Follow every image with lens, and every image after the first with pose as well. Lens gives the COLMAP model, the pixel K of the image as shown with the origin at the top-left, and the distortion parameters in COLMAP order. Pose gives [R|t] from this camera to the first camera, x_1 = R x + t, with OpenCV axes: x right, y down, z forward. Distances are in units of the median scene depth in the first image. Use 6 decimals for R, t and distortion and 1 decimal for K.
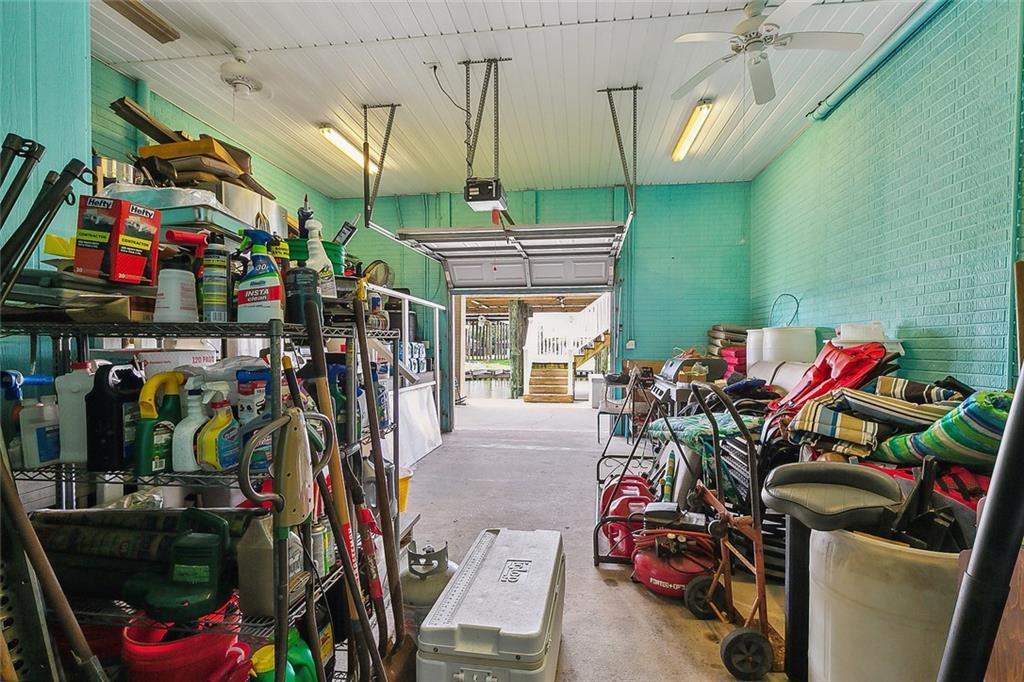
lens RADIAL K [[468.9, 0, 514.3], [0, 468.9, 348.2], [0, 0, 1]] dist [0.013521, 0.000214]
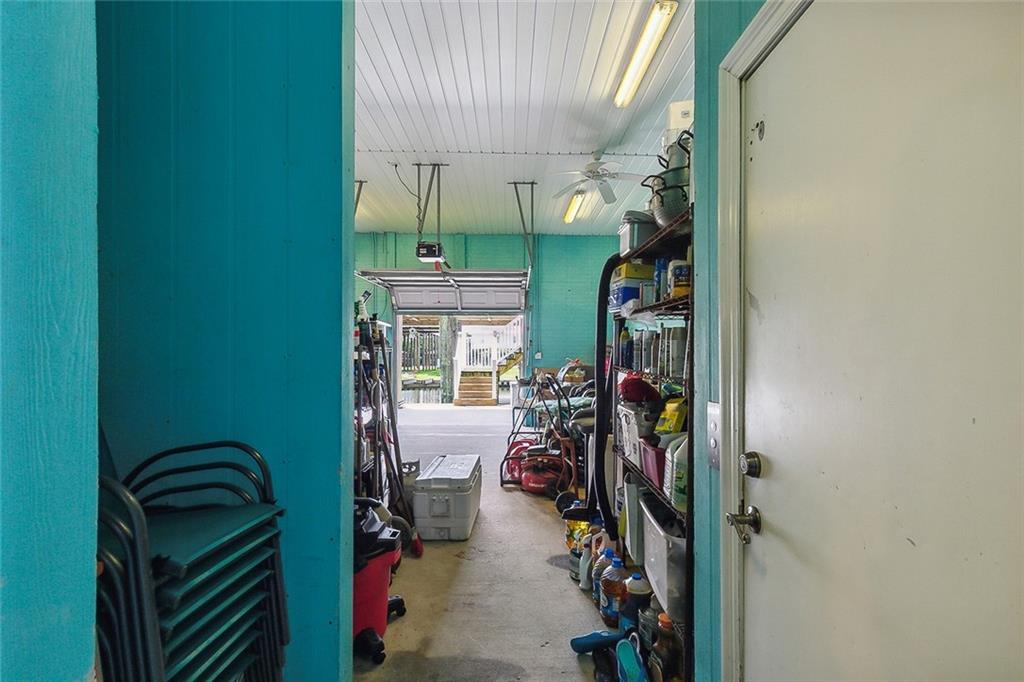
lens RADIAL K [[468.9, 0, 522.4], [0, 468.9, 368.7], [0, 0, 1]] dist [0.013521, 0.000214]
pose [[0.985619, -0.000767, 0.168983, -0.016694], [-0.002662, 0.999795, 0.020064, 0.002629], [-0.168964, -0.020225, 0.985415, -0.299989]]
